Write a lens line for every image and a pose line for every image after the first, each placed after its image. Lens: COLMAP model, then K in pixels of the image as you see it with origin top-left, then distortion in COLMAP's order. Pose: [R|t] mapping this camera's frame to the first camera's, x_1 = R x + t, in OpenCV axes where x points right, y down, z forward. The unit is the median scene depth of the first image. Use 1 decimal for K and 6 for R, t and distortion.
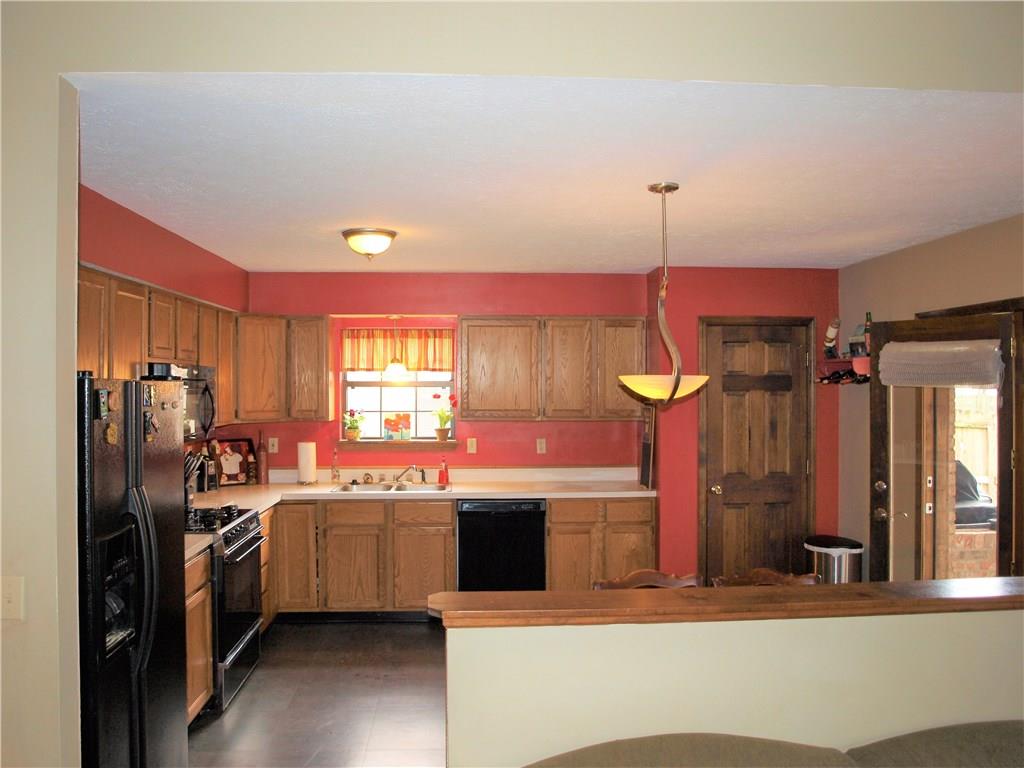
lens RADIAL K [[817.8, 0, 498.7], [0, 817.8, 385.6], [0, 0, 1]] dist [-0.098394, 0.057919]
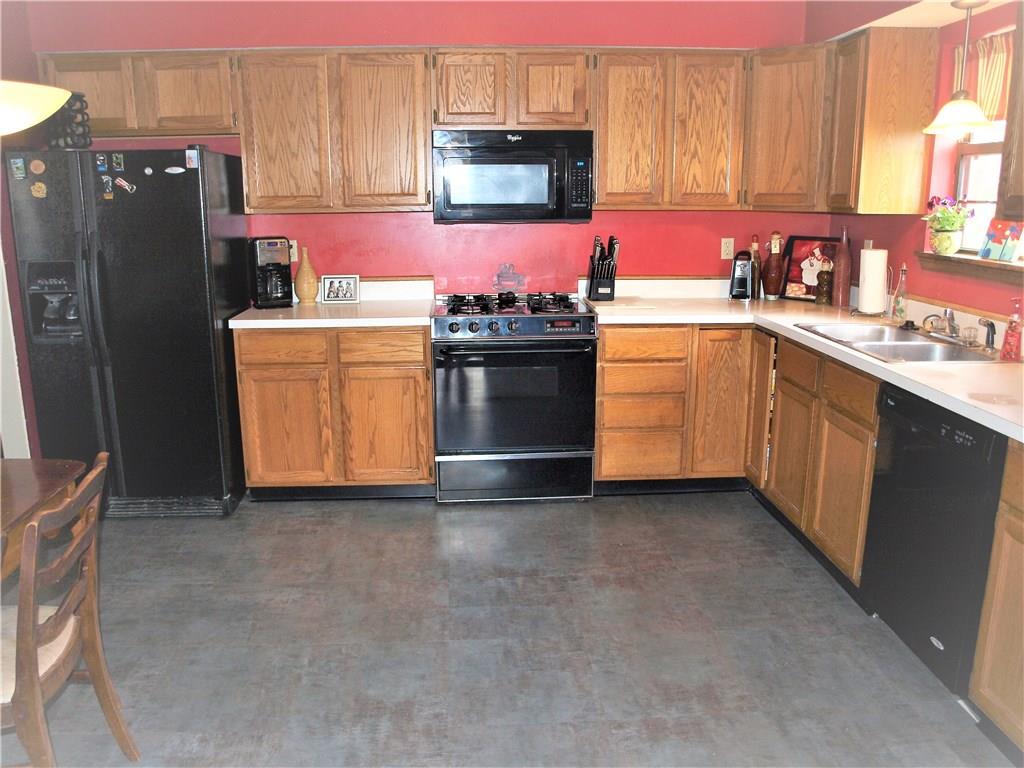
lens RADIAL K [[817.8, 0, 498.7], [0, 817.8, 385.6], [0, 0, 1]] dist [-0.098394, 0.057919]
pose [[-0.001749, 0.233106, -0.972450, 0.410246], [0.010232, 0.972405, 0.233076, 0.027493], [0.999946, -0.009542, -0.004086, 0.765749]]
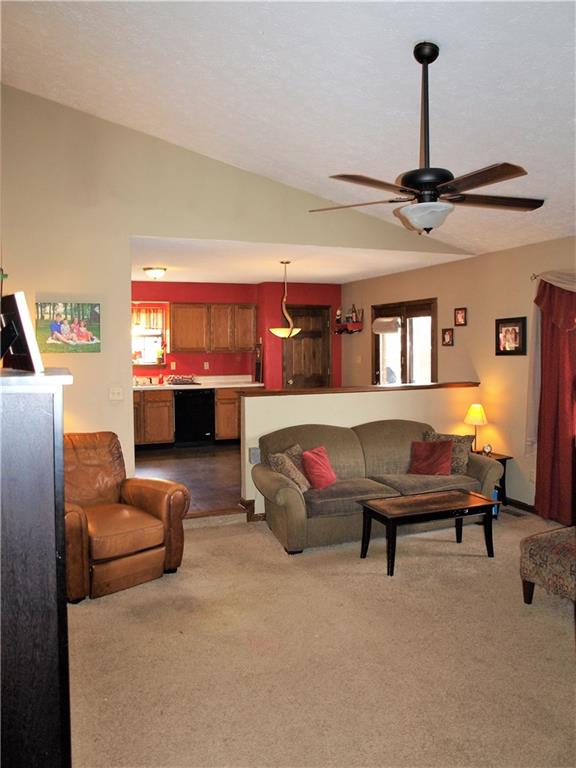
lens RADIAL K [[613.4, 0, 291.0], [0, 613.4, 375.1], [0, 0, 1]] dist [-0.098394, 0.057919]
pose [[0.945169, -0.022325, 0.325819, -0.281282], [0.006215, 0.998710, 0.050402, 0.023427], [-0.326524, -0.045614, 0.944088, -0.600285]]
